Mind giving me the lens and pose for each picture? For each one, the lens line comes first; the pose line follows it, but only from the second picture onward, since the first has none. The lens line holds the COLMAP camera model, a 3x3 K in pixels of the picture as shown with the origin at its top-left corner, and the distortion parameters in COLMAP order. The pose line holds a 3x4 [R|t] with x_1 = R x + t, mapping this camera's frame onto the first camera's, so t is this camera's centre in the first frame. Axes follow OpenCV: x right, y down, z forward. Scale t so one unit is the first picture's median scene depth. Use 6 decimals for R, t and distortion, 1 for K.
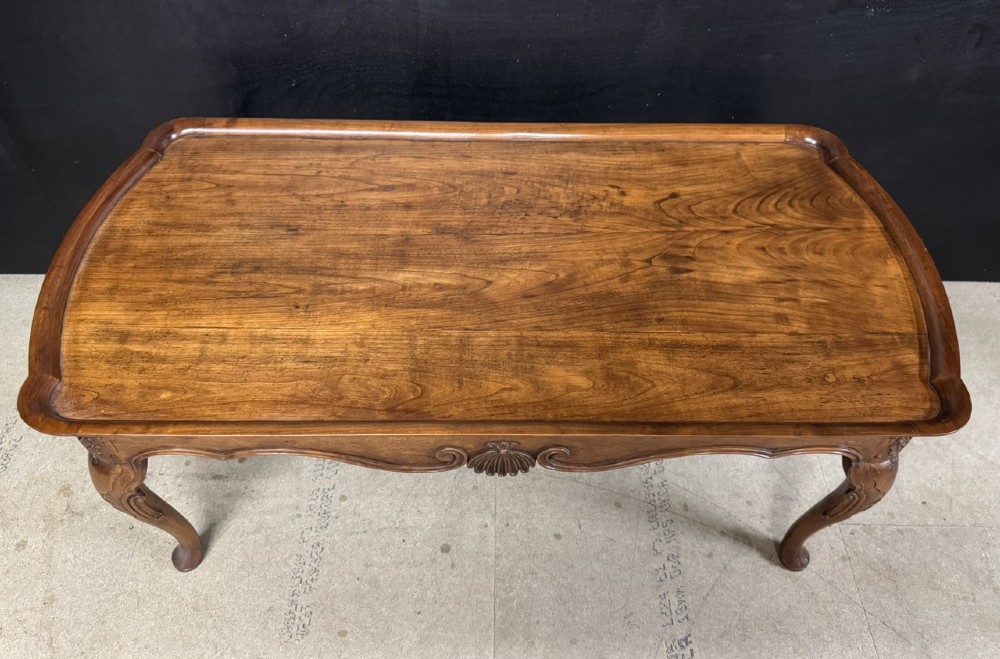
lens RADIAL K [[733.2, 0, 509.8], [0, 733.2, 348.2], [0, 0, 1]] dist [0.013848, -0.025638]
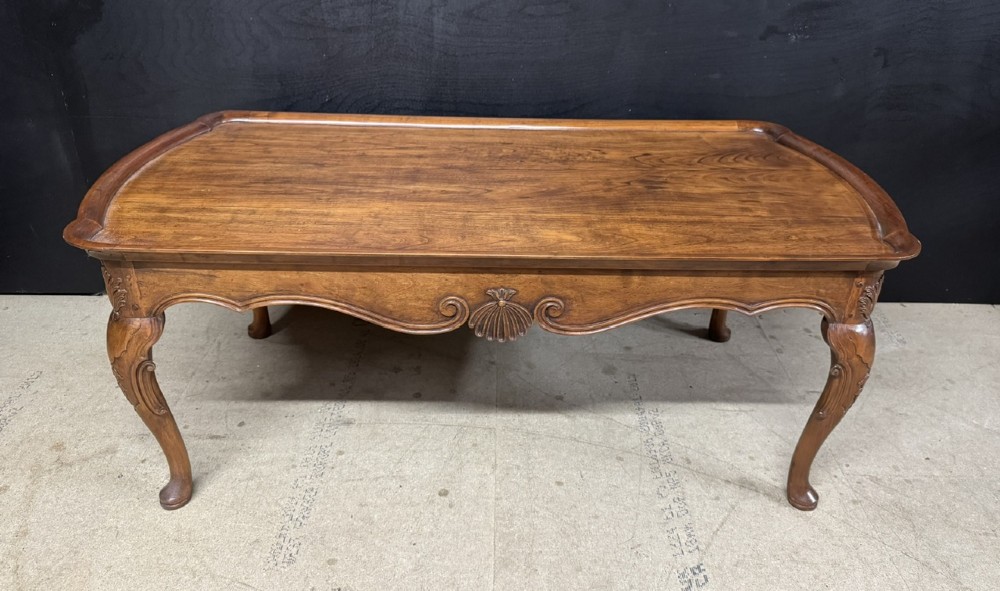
lens RADIAL K [[738.4, 0, 522.8], [0, 738.4, 282.5], [0, 0, 1]] dist [0.023728, -0.039040]
pose [[0.999781, -0.009621, 0.018572, 0.001163], [0.015962, 0.924747, -0.380248, 0.407420], [-0.013516, 0.380461, 0.924698, -0.010635]]
